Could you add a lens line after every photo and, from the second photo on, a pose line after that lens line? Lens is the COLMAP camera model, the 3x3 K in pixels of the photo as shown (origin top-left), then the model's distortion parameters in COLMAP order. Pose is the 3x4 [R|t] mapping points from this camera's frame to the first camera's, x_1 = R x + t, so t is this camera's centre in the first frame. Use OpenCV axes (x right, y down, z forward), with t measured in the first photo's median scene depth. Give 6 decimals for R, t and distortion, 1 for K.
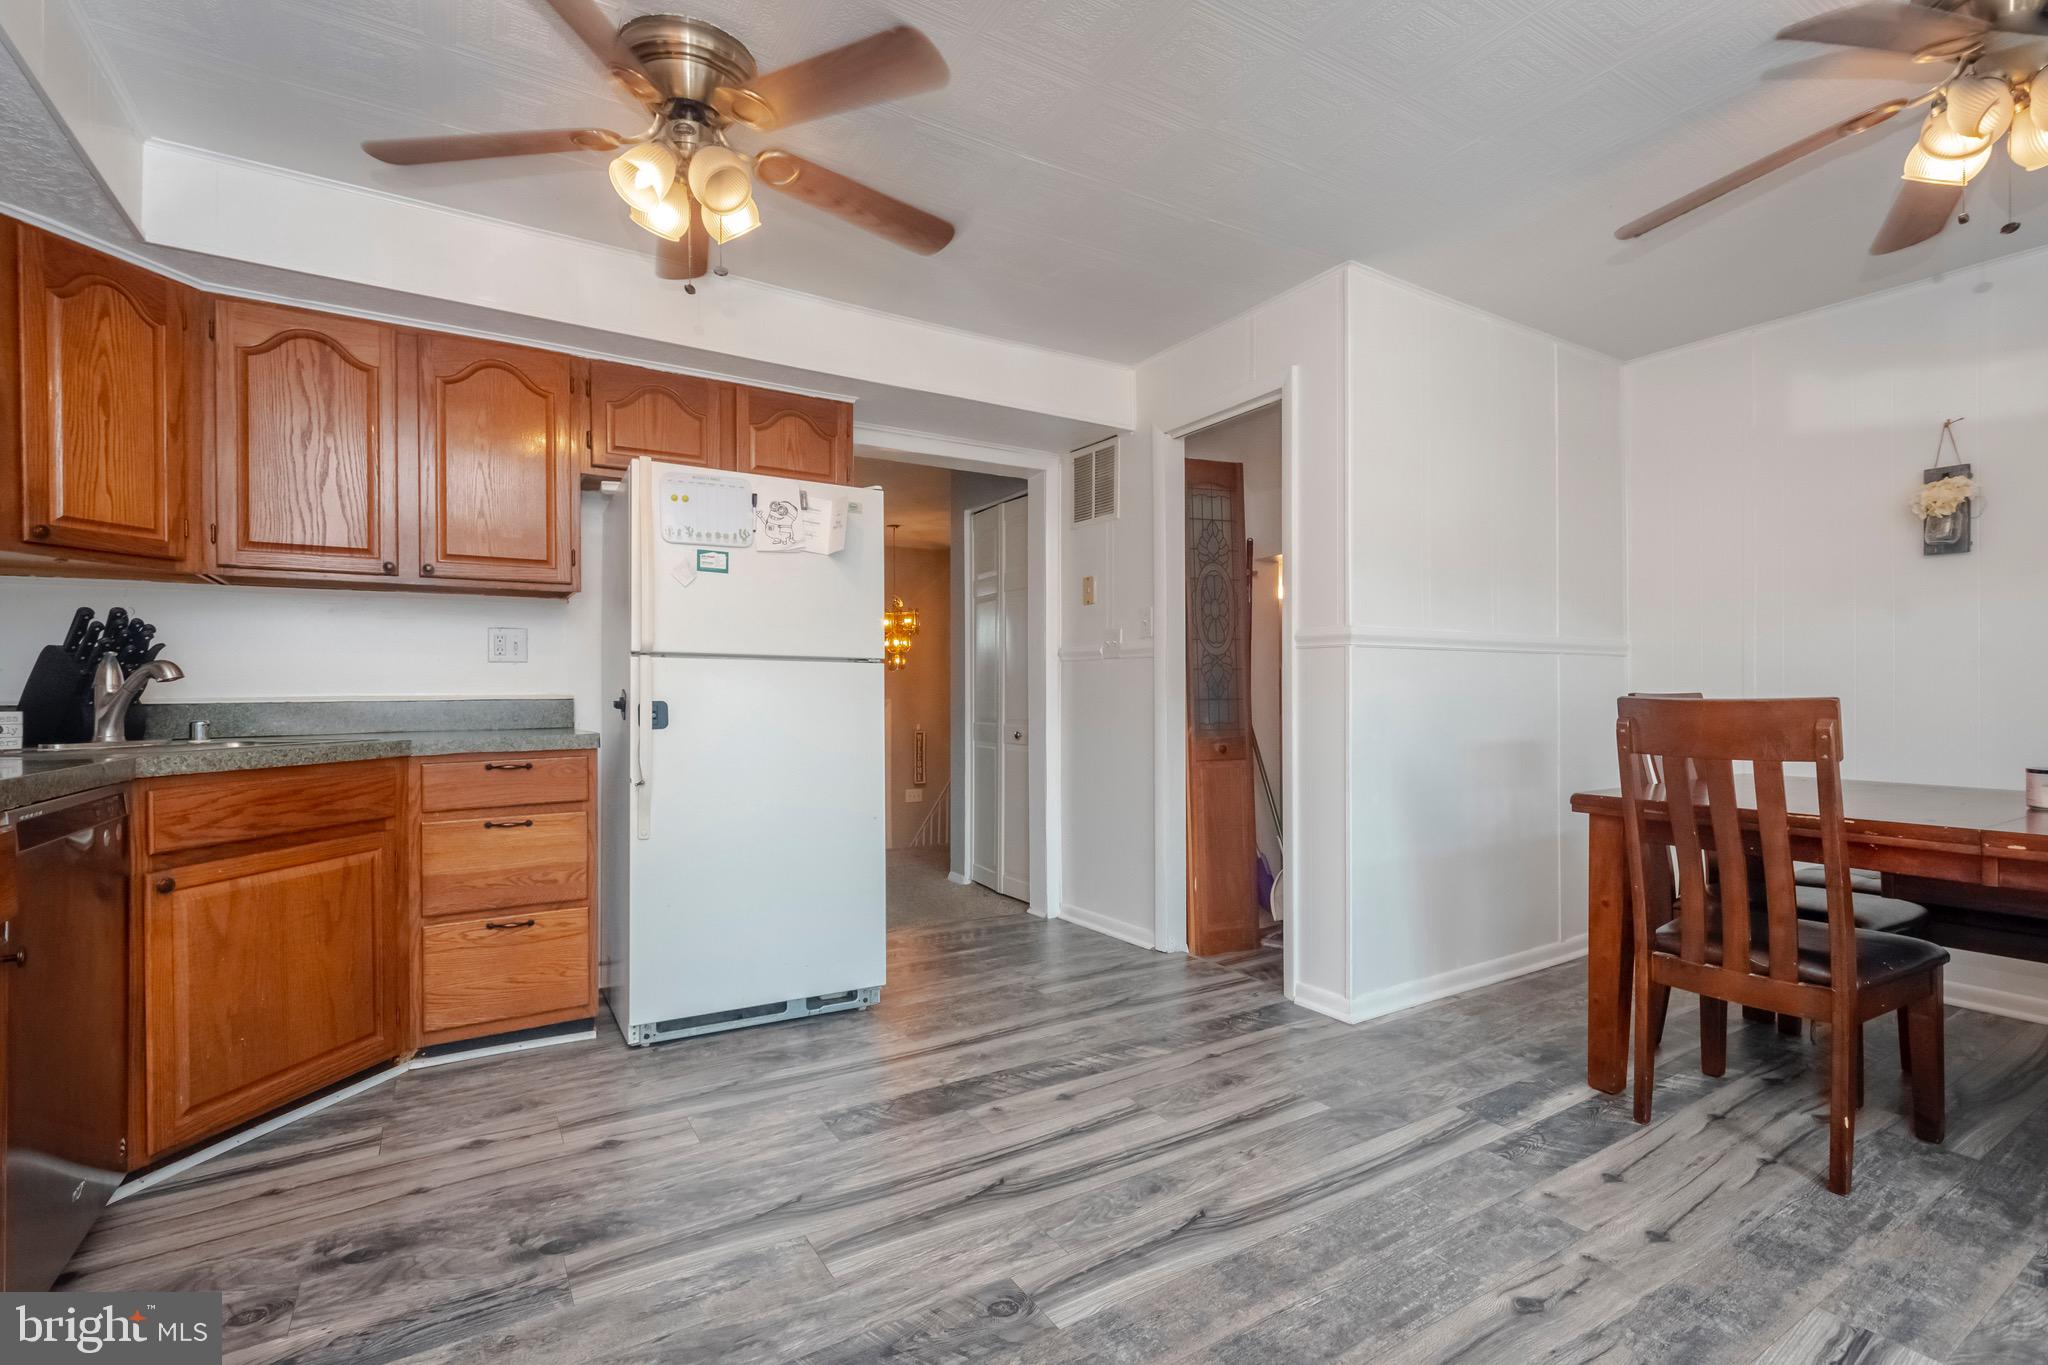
lens RADIAL K [[924.8, 0, 1022.8], [0, 924.8, 691.4], [0, 0, 1]] dist [-0.000312, -0.000137]
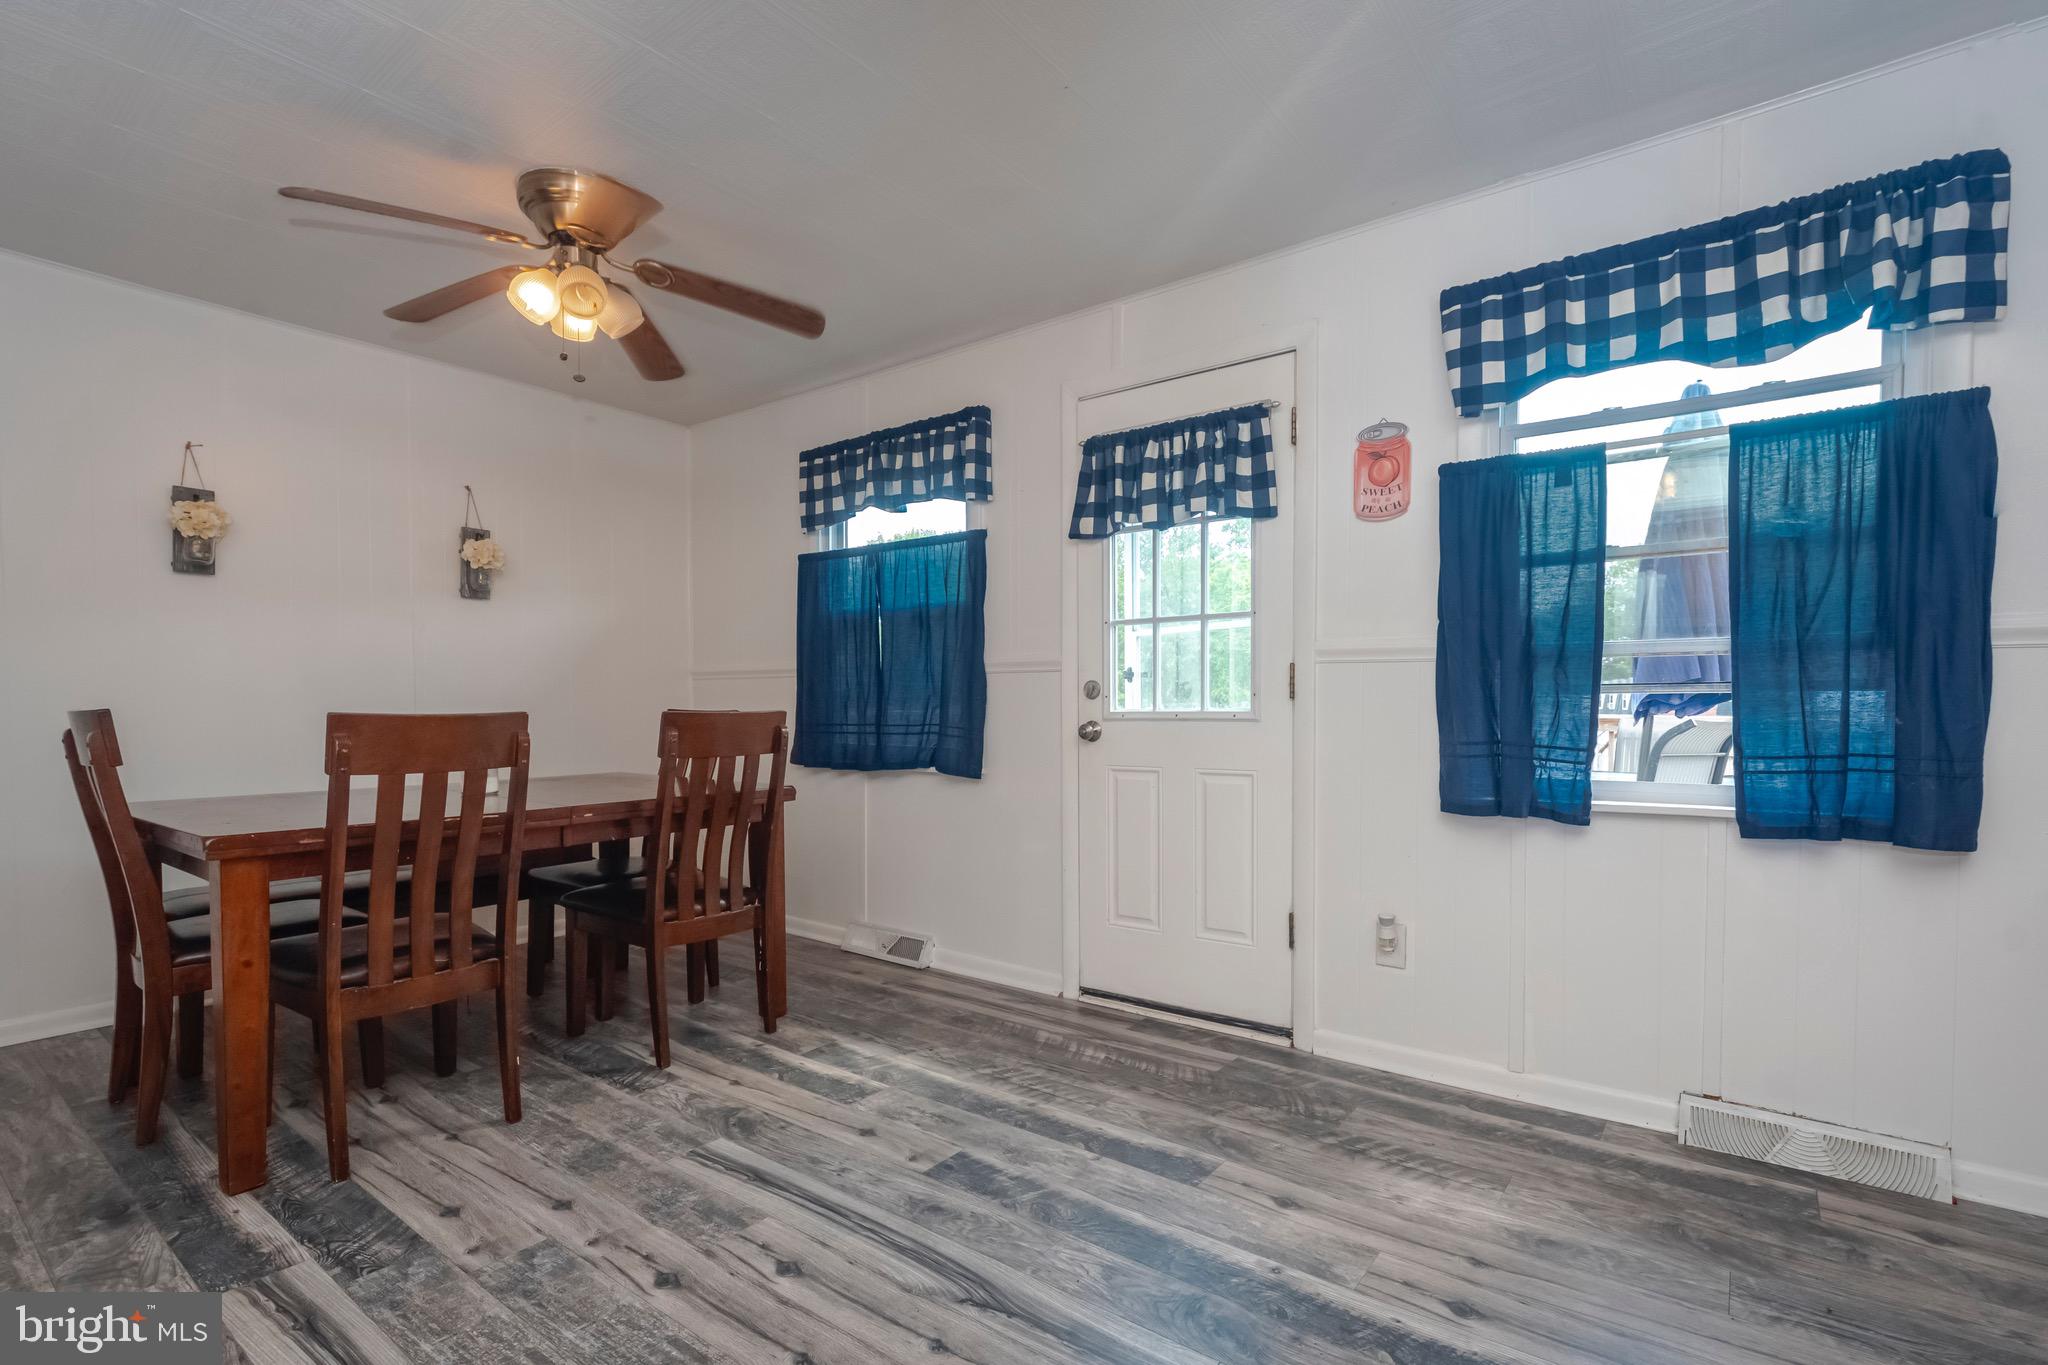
lens RADIAL K [[949.9, 0, 1010.7], [0, 949.9, 737.3], [0, 0, 1]] dist [-0.002705, -0.000425]
pose [[-0.343231, -0.030071, 0.938769, -0.378620], [-0.000652, 0.999495, 0.031778, 0.000272], [-0.939251, 0.010295, -0.343077, 0.627391]]
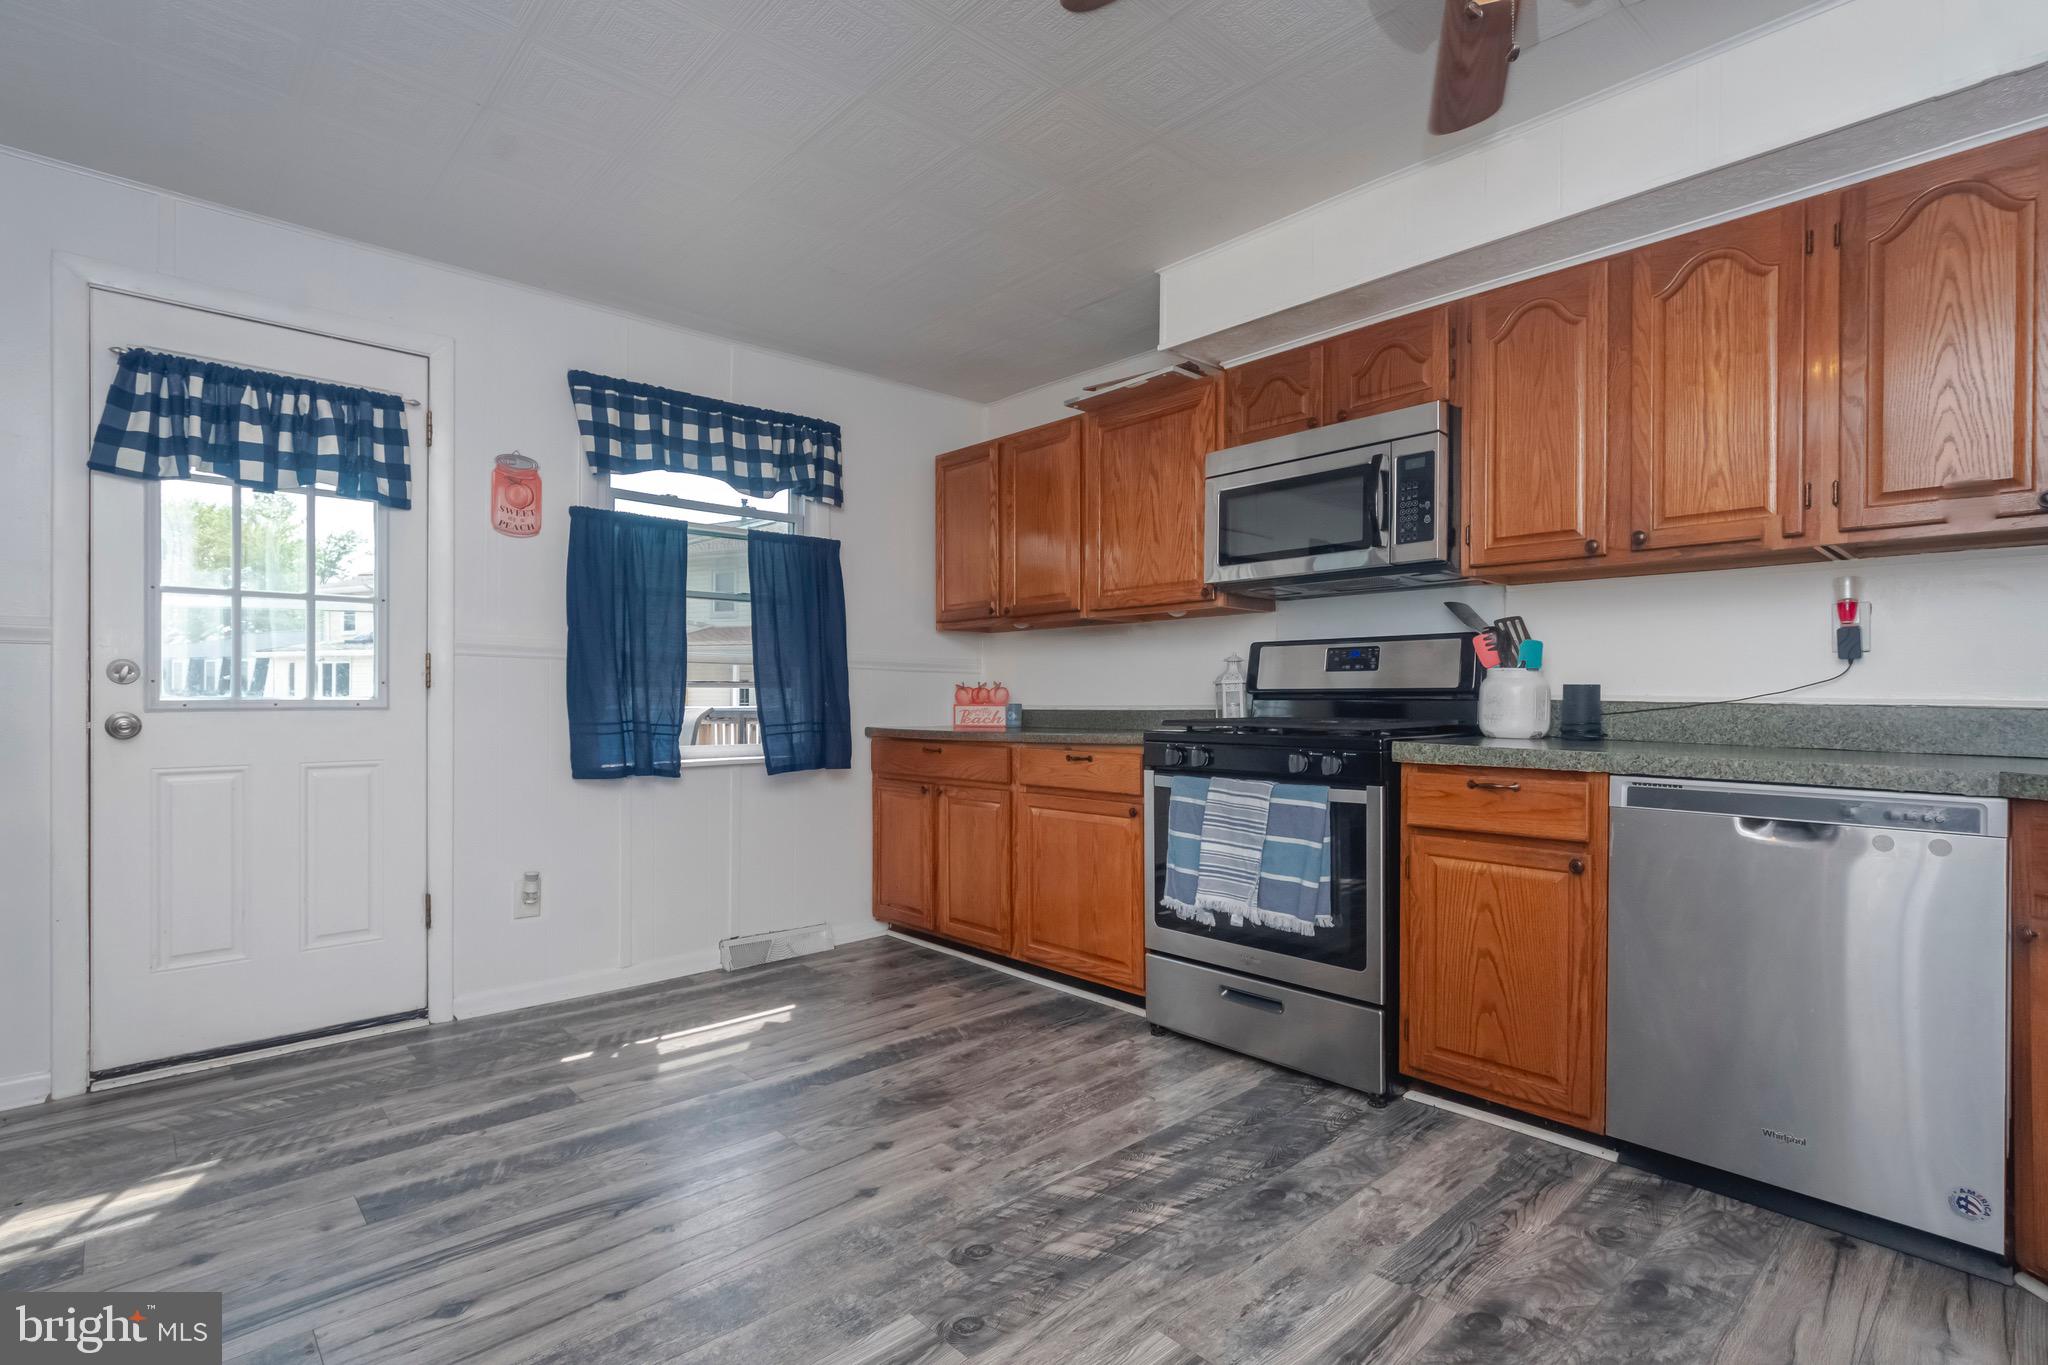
lens RADIAL K [[989.8, 0, 1022.4], [0, 989.8, 699.4], [0, 0, 1]] dist [0.000554, -0.000015]
pose [[-0.983095, -0.002070, -0.183083, 0.072266], [-0.001846, 0.999997, -0.001390, 0.005268], [0.183085, -0.001029, -0.983097, 1.273103]]
